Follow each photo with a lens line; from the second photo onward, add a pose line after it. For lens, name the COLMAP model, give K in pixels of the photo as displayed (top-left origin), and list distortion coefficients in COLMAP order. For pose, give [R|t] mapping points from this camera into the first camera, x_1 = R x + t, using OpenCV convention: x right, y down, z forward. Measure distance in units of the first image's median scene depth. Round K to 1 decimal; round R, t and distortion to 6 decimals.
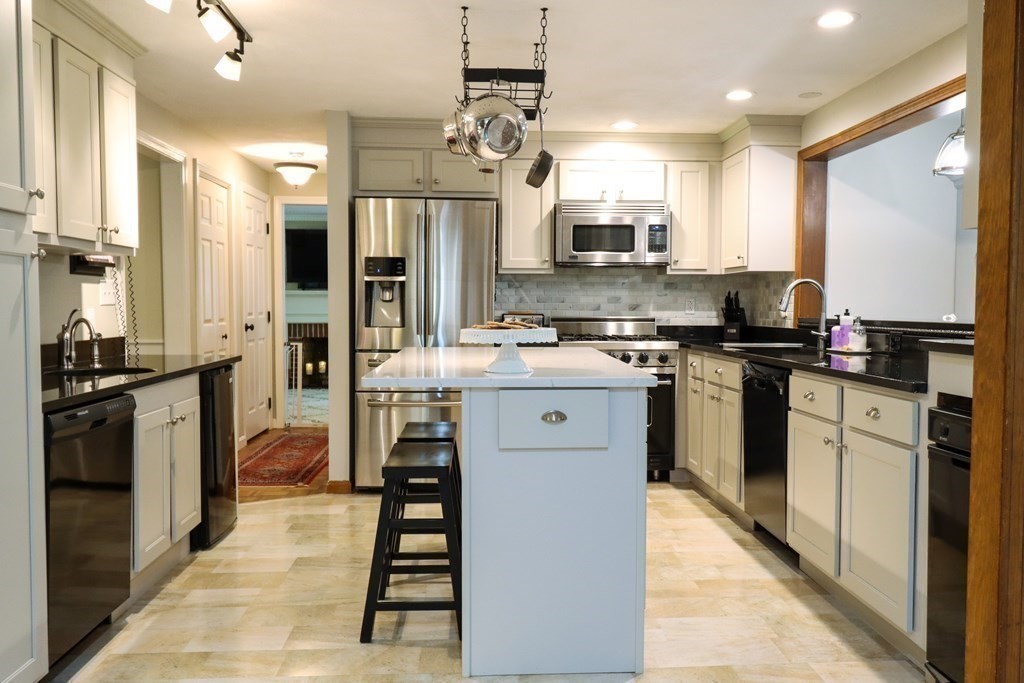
lens RADIAL K [[847.3, 0, 514.1], [0, 847.3, 346.5], [0, 0, 1]] dist [0.010270, 0.001309]
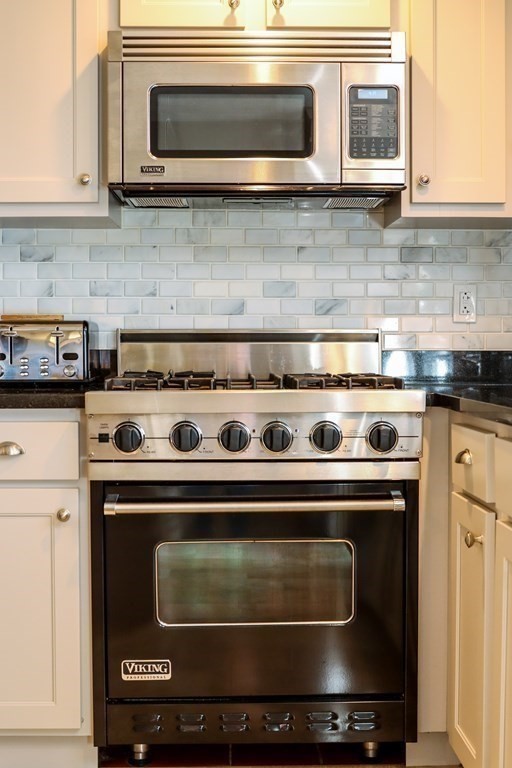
lens RADIAL K [[973.5, 0, 255.3], [0, 973.5, 379.9], [0, 0, 1]] dist [-0.039540, 0.000000]
pose [[0.999647, -0.003494, -0.026325, 0.126546], [0.003176, 0.999921, -0.012124, -0.005313], [0.026365, 0.012036, 0.999580, 0.559656]]
